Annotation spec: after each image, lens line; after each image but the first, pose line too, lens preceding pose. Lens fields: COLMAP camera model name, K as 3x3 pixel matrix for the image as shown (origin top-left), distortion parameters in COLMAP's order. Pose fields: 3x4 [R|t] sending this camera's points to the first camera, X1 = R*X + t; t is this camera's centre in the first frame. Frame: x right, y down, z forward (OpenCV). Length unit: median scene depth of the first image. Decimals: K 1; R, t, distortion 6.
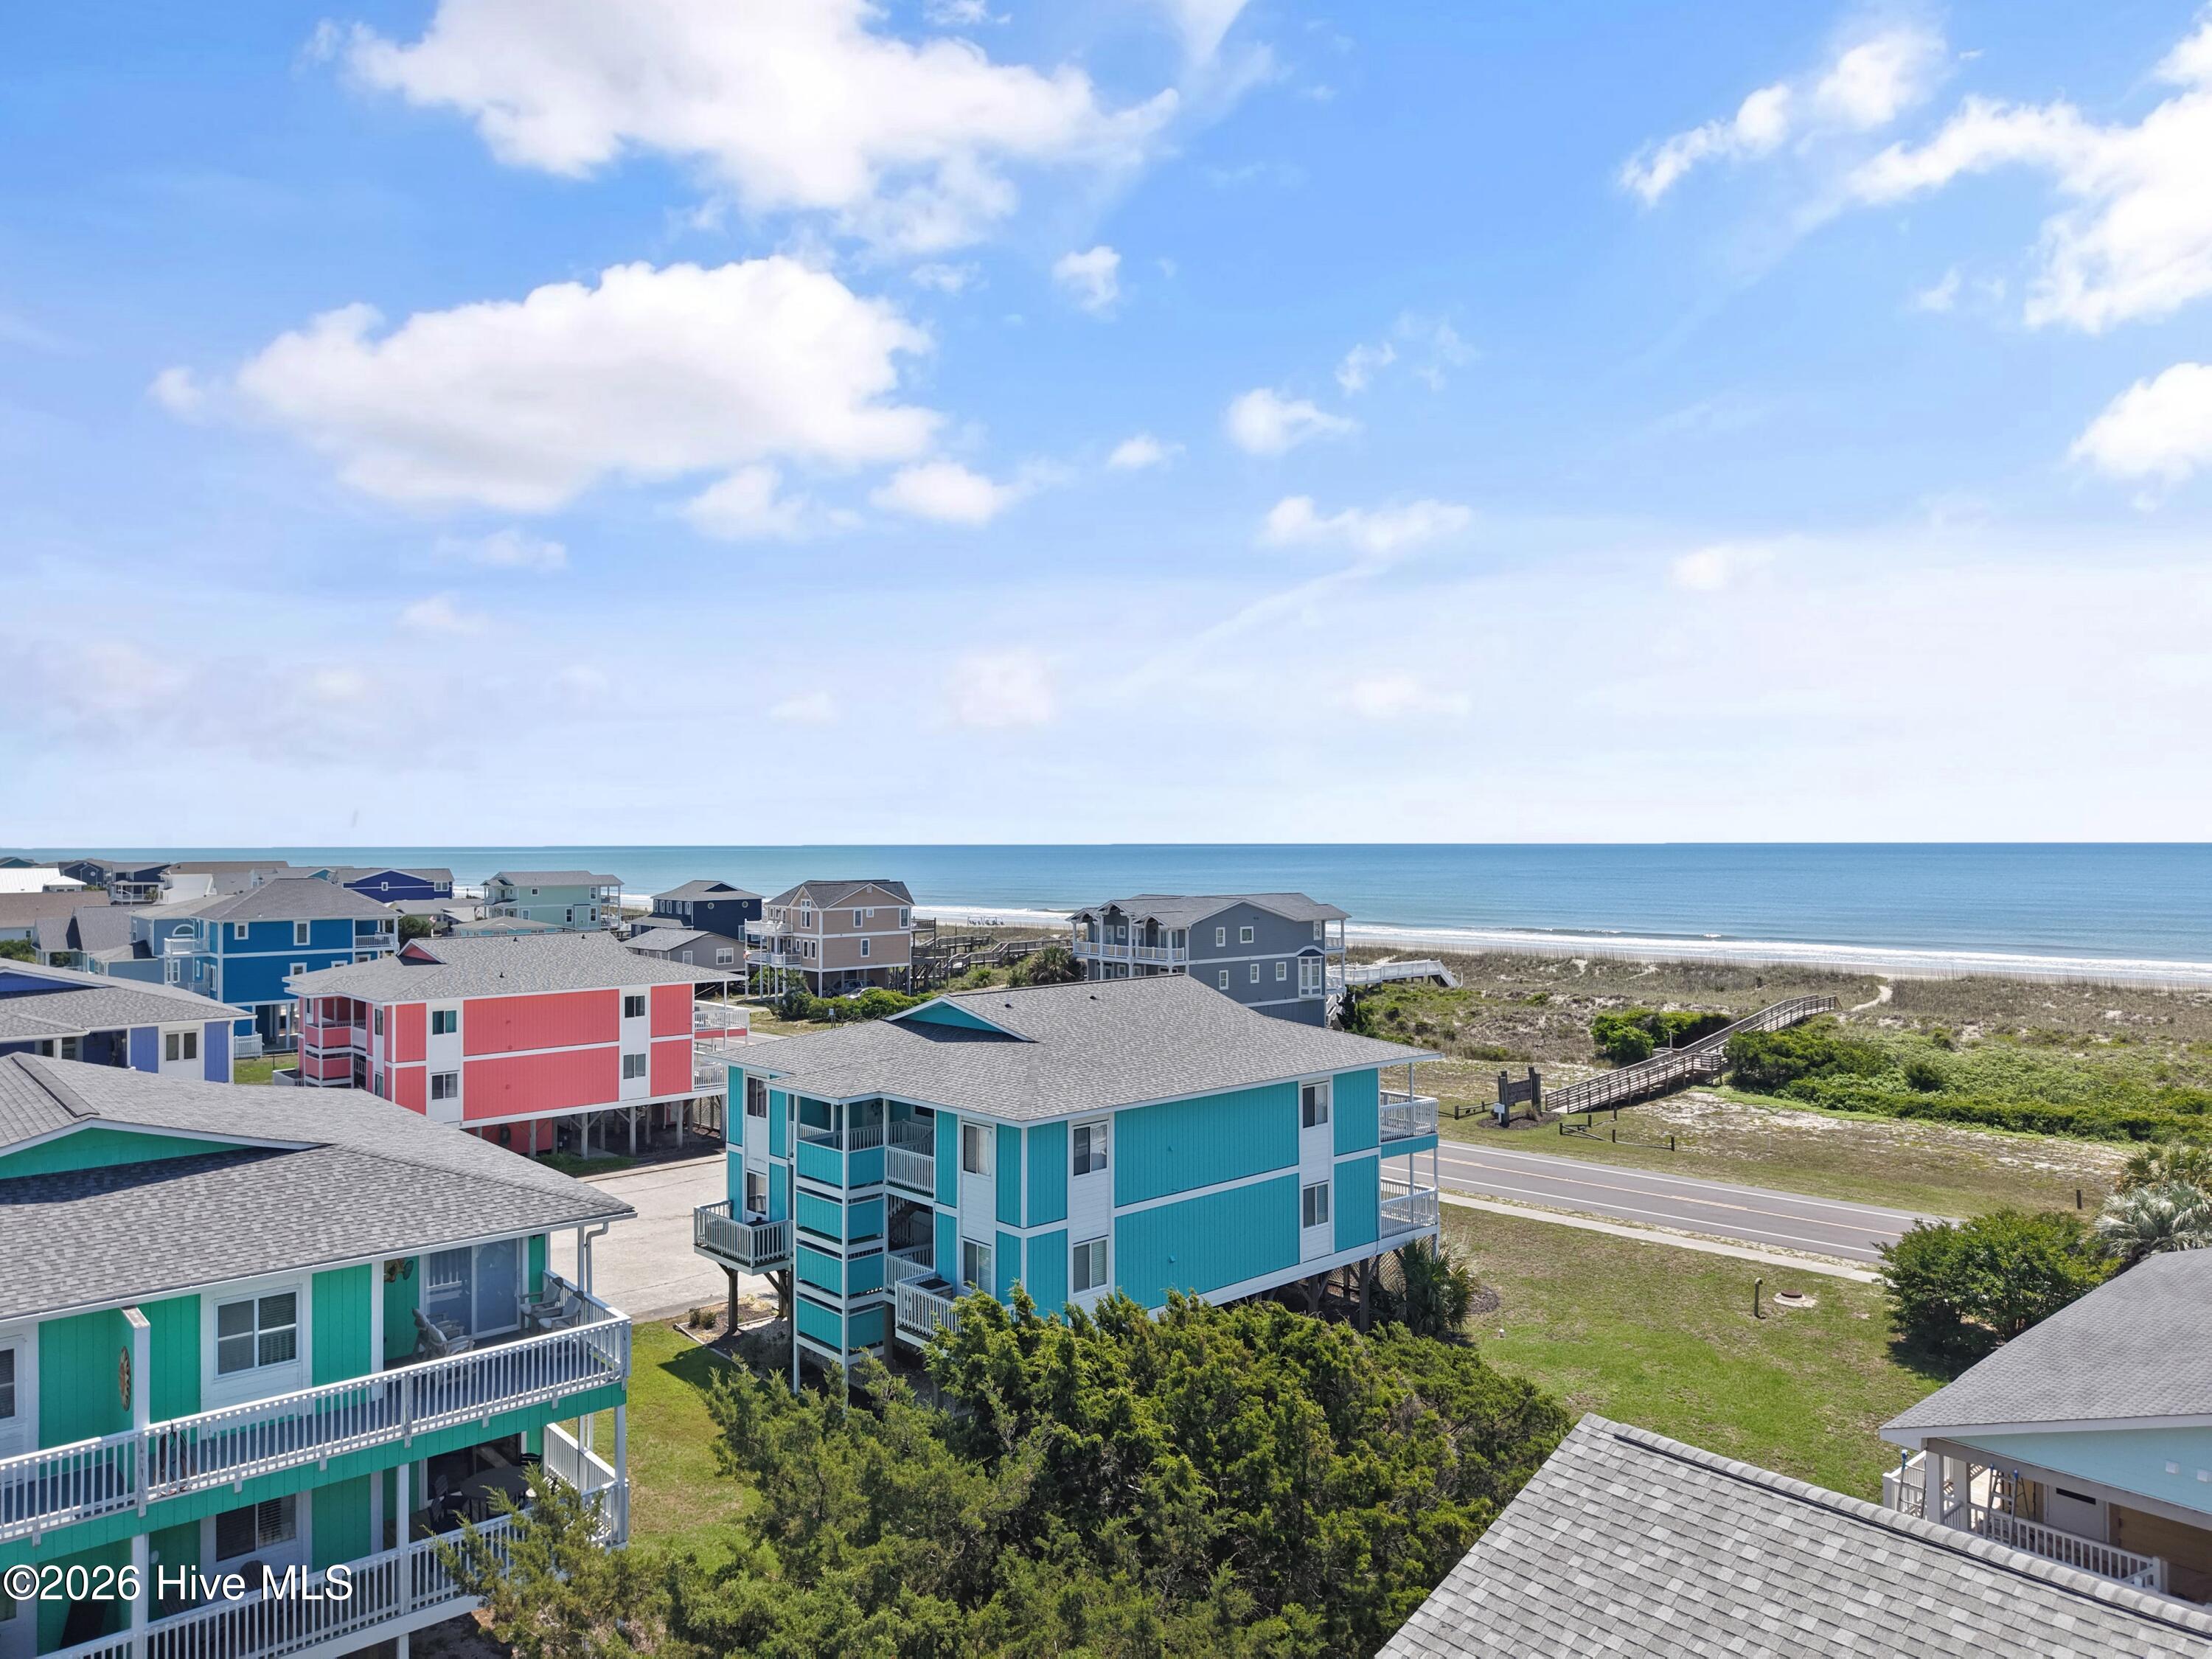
lens RADIAL K [[1493.9, 0, 1109.3], [0, 1493.9, 808.2], [0, 0, 1]] dist [0.068094, -0.069634]
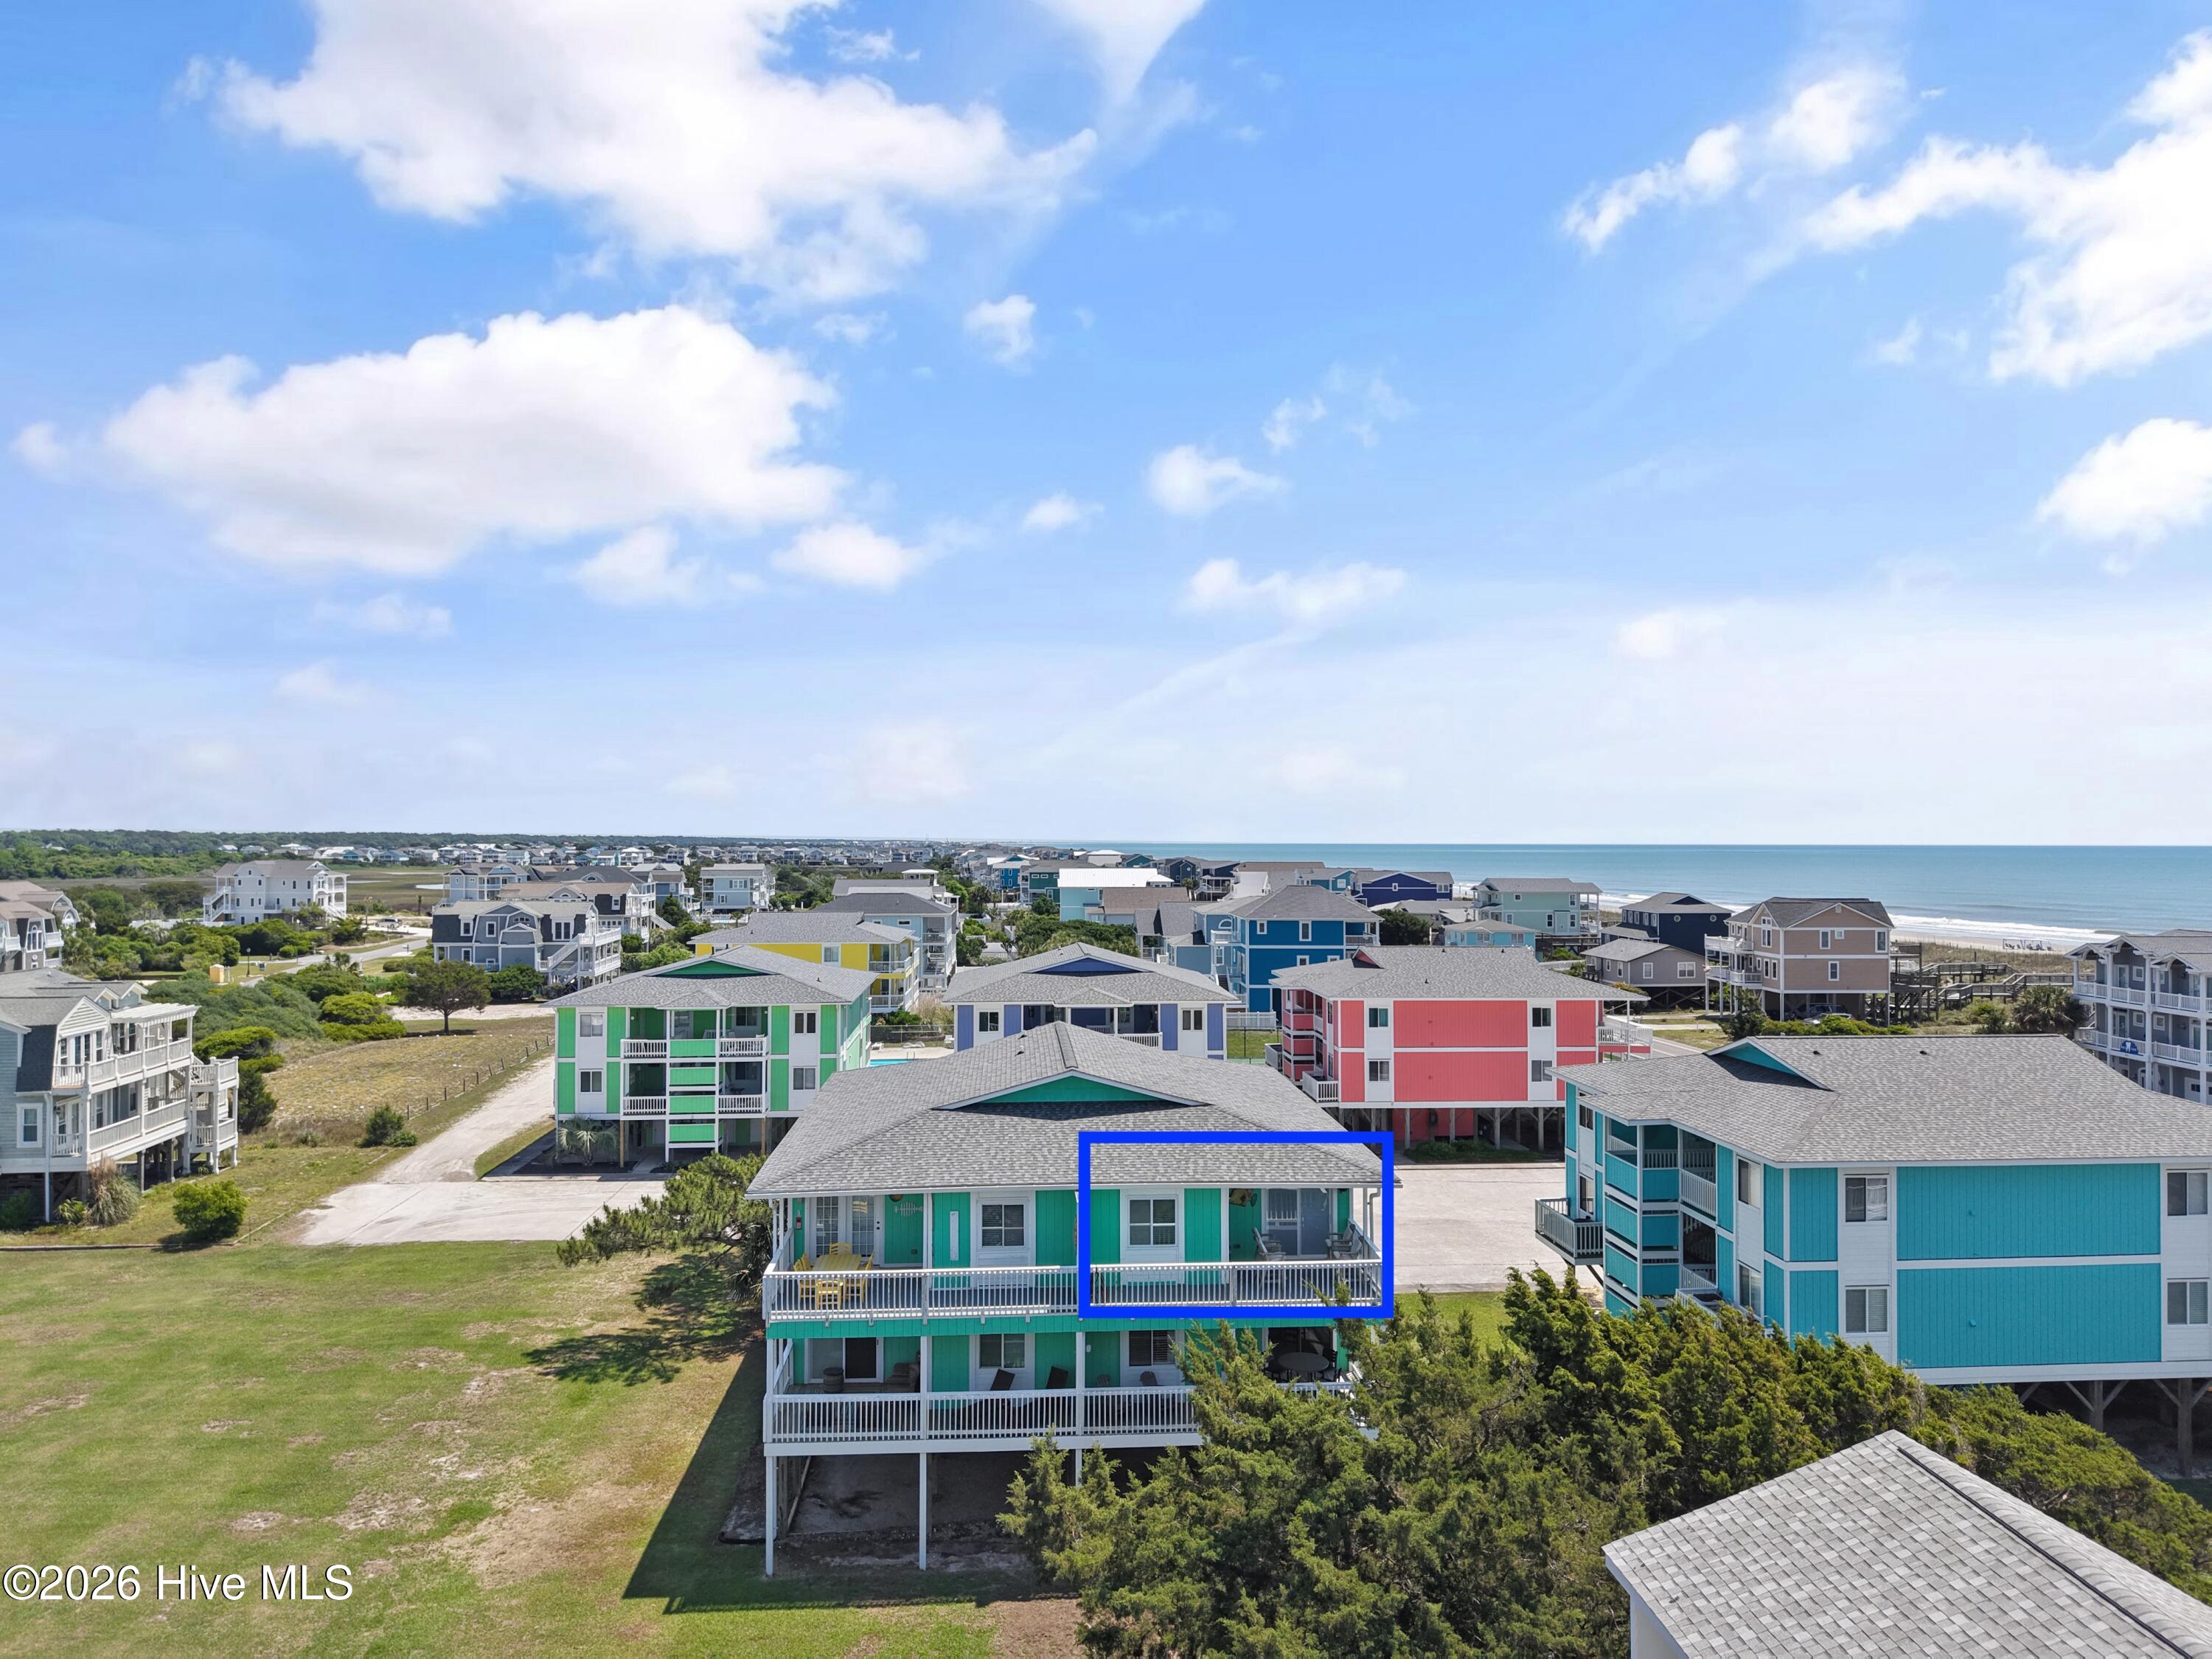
lens RADIAL K [[1539.5, 0, 1095.2], [0, 1539.5, 826.2], [0, 0, 1]] dist [0.002771, -0.003856]
pose [[0.784825, 0.004292, -0.619703, 0.128188], [0.006211, 0.999871, 0.014791, -0.027310], [0.619687, -0.015457, 0.784697, -0.088942]]
